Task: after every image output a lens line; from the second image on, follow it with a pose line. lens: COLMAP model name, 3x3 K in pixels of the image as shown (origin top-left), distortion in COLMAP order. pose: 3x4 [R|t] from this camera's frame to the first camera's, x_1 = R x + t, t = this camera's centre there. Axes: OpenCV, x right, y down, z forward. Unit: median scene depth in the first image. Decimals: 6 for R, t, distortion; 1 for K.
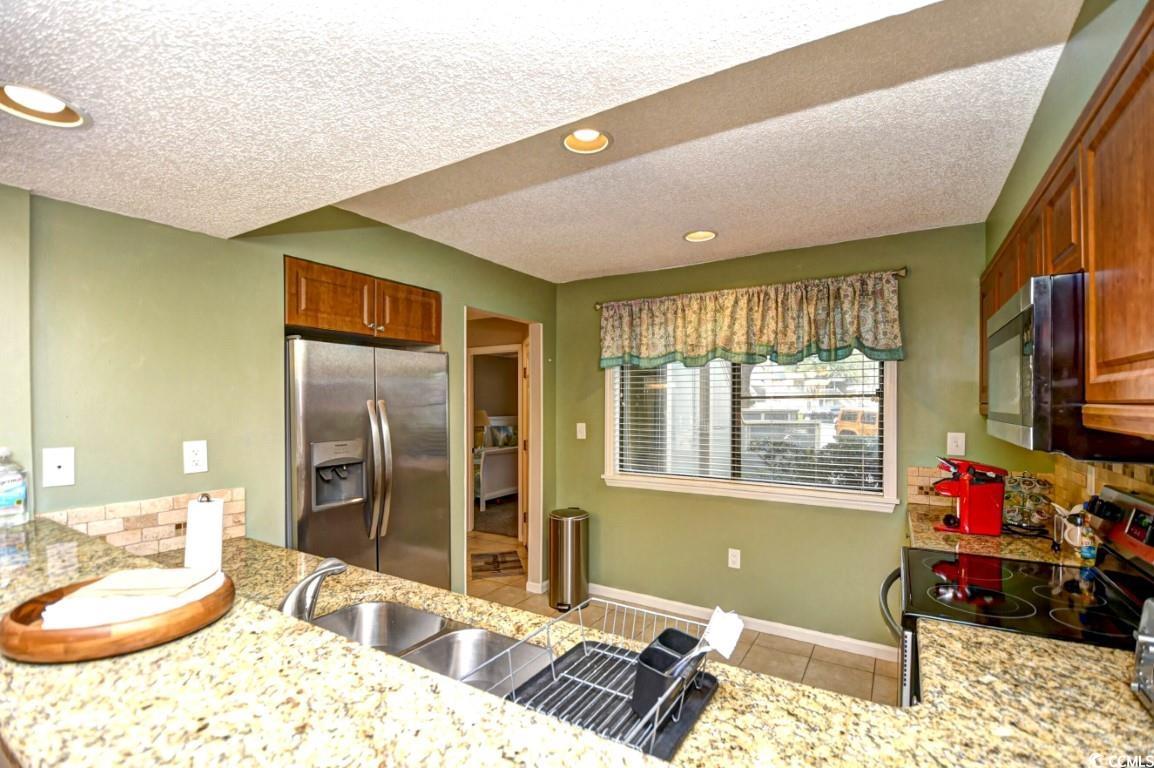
lens RADIAL K [[513.5, 0, 588.3], [0, 513.5, 411.5], [0, 0, 1]] dist [0.002688, 0.000056]
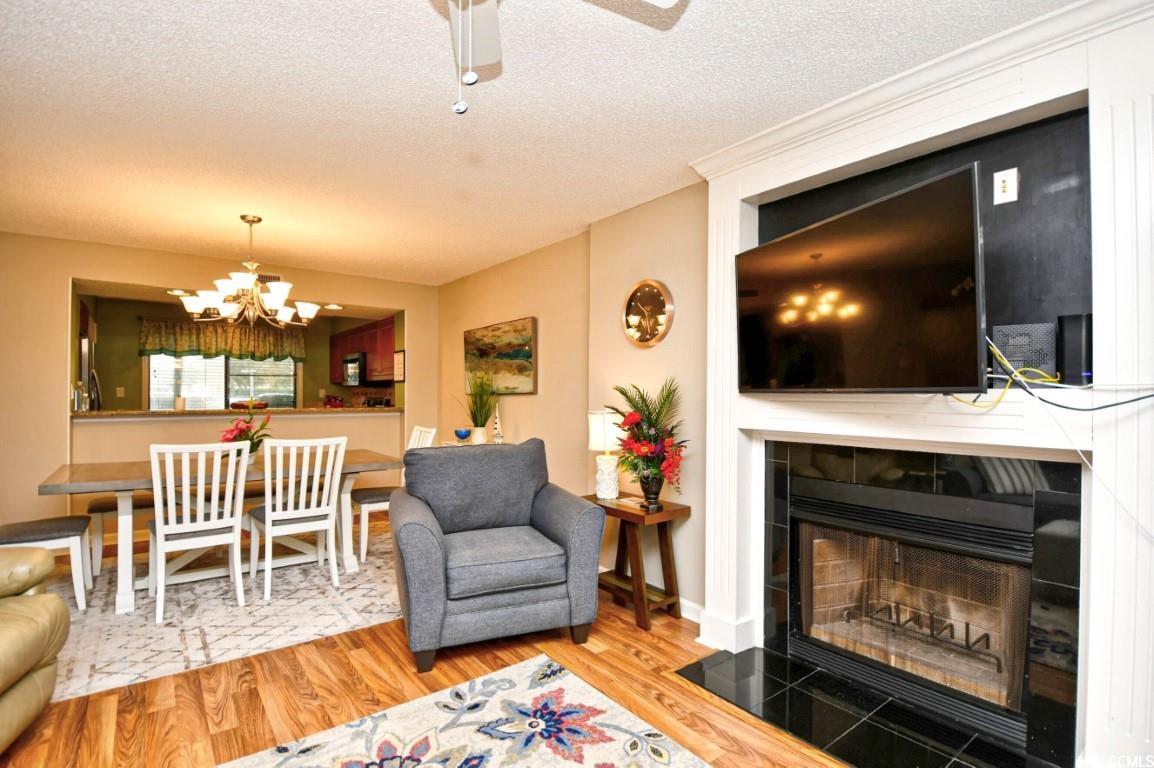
lens RADIAL K [[546.8, 0, 579.5], [0, 546.8, 392.1], [0, 0, 1]] dist [0.014913, -0.024914]
pose [[0.348076, 0.006013, 0.937447, -1.440343], [0.008675, 0.999916, -0.009635, 0.086442], [-0.937426, 0.011486, 0.347995, -1.227997]]
